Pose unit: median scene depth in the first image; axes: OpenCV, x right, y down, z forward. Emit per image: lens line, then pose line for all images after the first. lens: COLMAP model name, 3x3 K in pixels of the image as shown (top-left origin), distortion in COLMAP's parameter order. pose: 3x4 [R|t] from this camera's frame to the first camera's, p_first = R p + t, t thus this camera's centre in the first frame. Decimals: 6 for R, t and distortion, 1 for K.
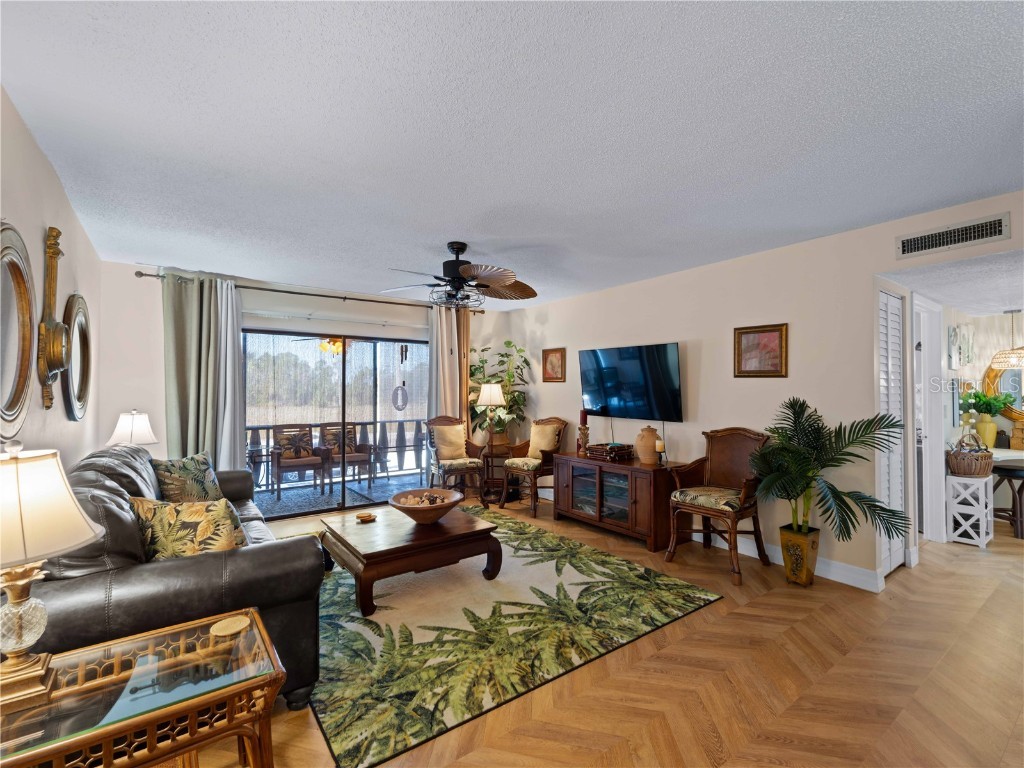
lens RADIAL K [[459.5, 0, 513.4], [0, 459.5, 384.8], [0, 0, 1]] dist [0.005344, -0.003431]
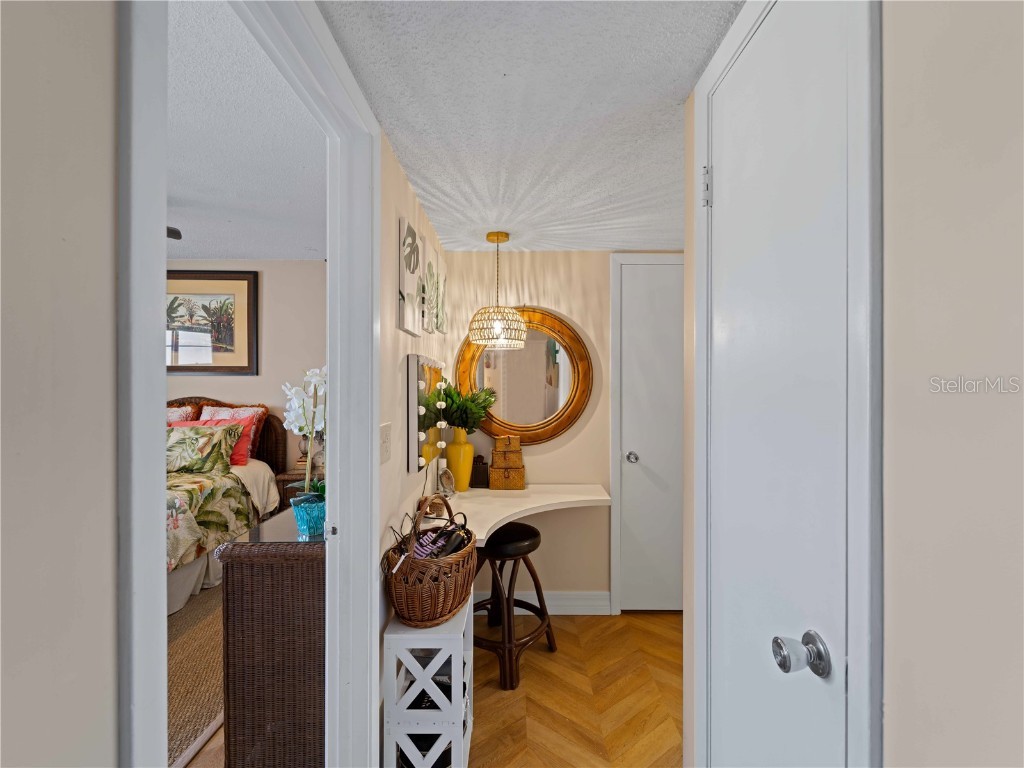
lens RADIAL K [[459.5, 0, 515.9], [0, 459.5, 384.5], [0, 0, 1]] dist [0.005344, -0.003431]
pose [[0.589896, 0.000899, 0.807479, 0.744427], [-0.012088, 0.999897, 0.007717, 0.009733], [-0.807389, -0.014313, 0.589846, 0.744087]]
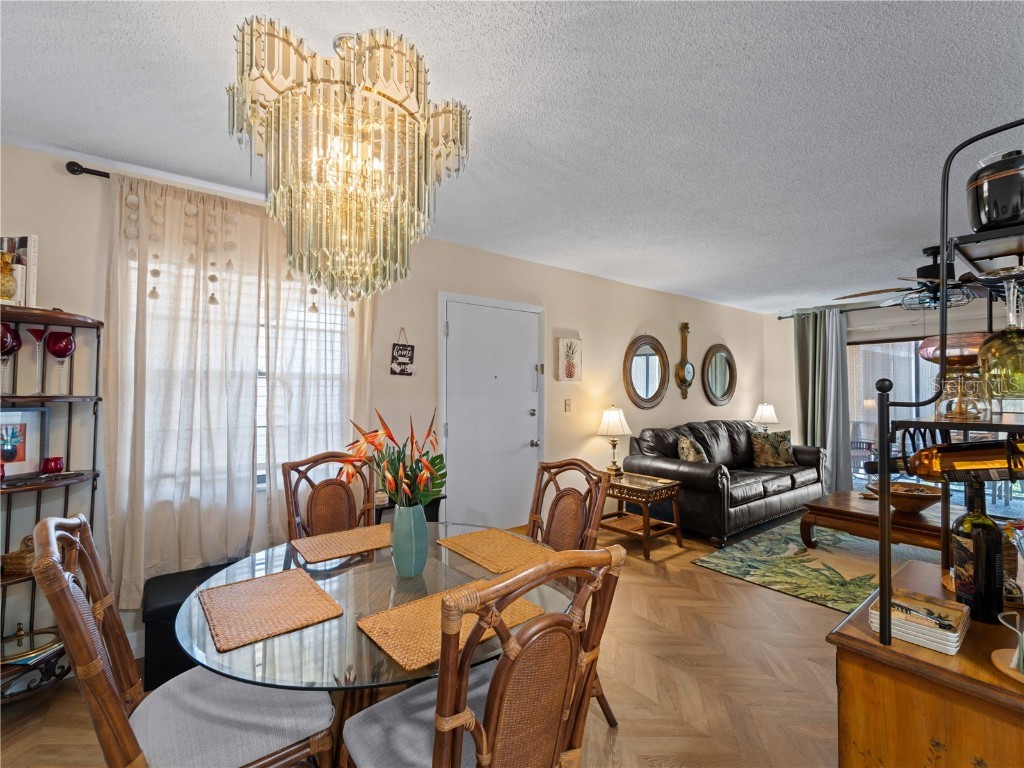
lens RADIAL K [[459.5, 0, 511.1], [0, 459.5, 385.1], [0, 0, 1]] dist [0.005344, -0.003431]
pose [[0.026128, -0.012899, -0.999575, 0.802298], [0.013146, 0.999835, -0.012559, -0.000508], [0.999572, -0.012813, 0.026293, 0.027220]]
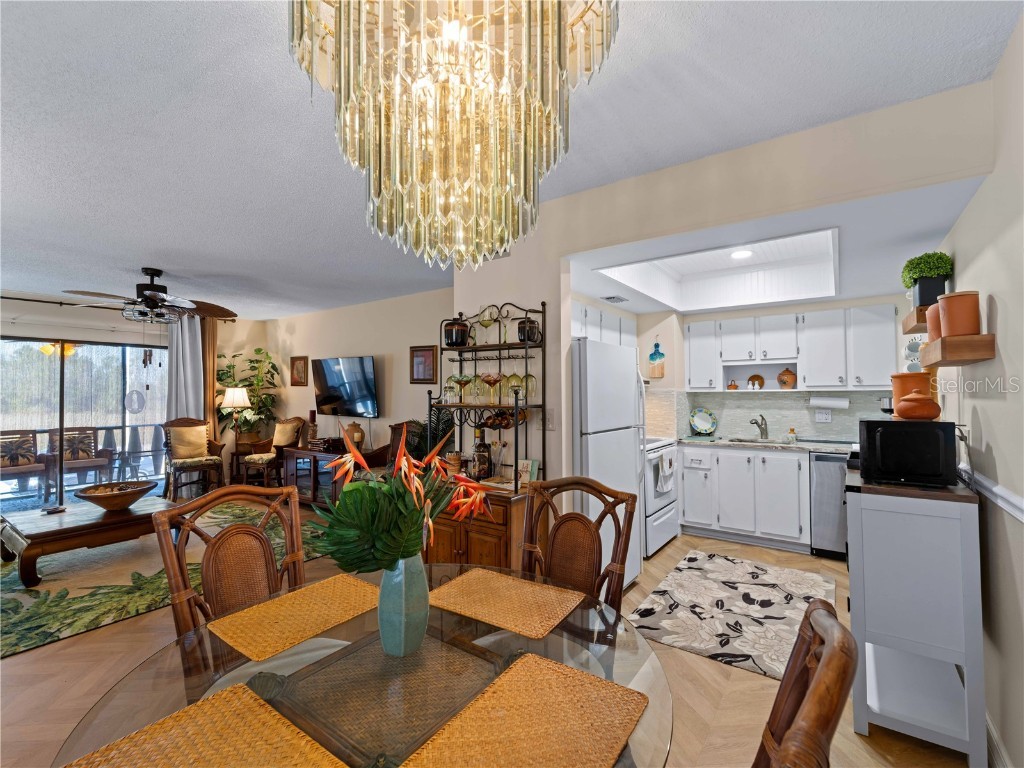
lens RADIAL K [[459.5, 0, 512.3], [0, 459.5, 385.5], [0, 0, 1]] dist [0.005344, -0.003431]
pose [[0.950244, 0.000864, 0.311506, 0.353037], [-0.000469, 0.999999, -0.001343, -0.009106], [-0.311507, 0.001130, 0.950243, -0.365337]]
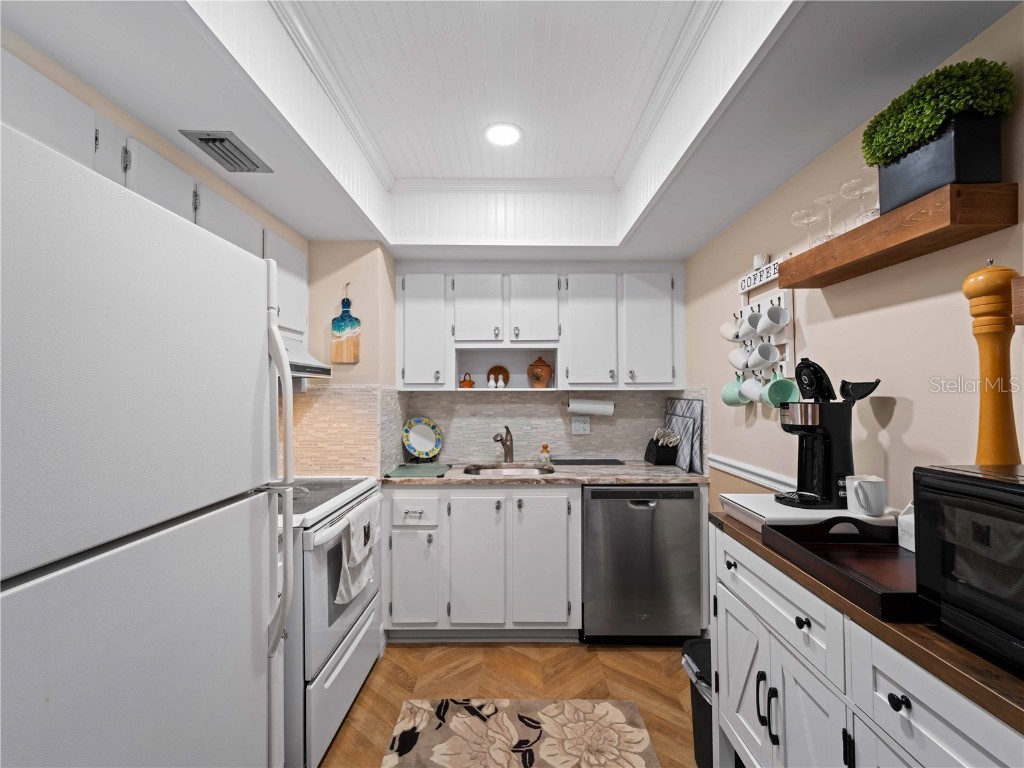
lens RADIAL K [[459.5, 0, 512.4], [0, 459.5, 386.3], [0, 0, 1]] dist [0.005344, -0.003431]
pose [[0.594785, 0.012853, 0.803782, 0.696704], [-0.013063, 0.999895, -0.006323, 0.000980], [-0.803778, -0.006738, 0.594891, 0.073828]]
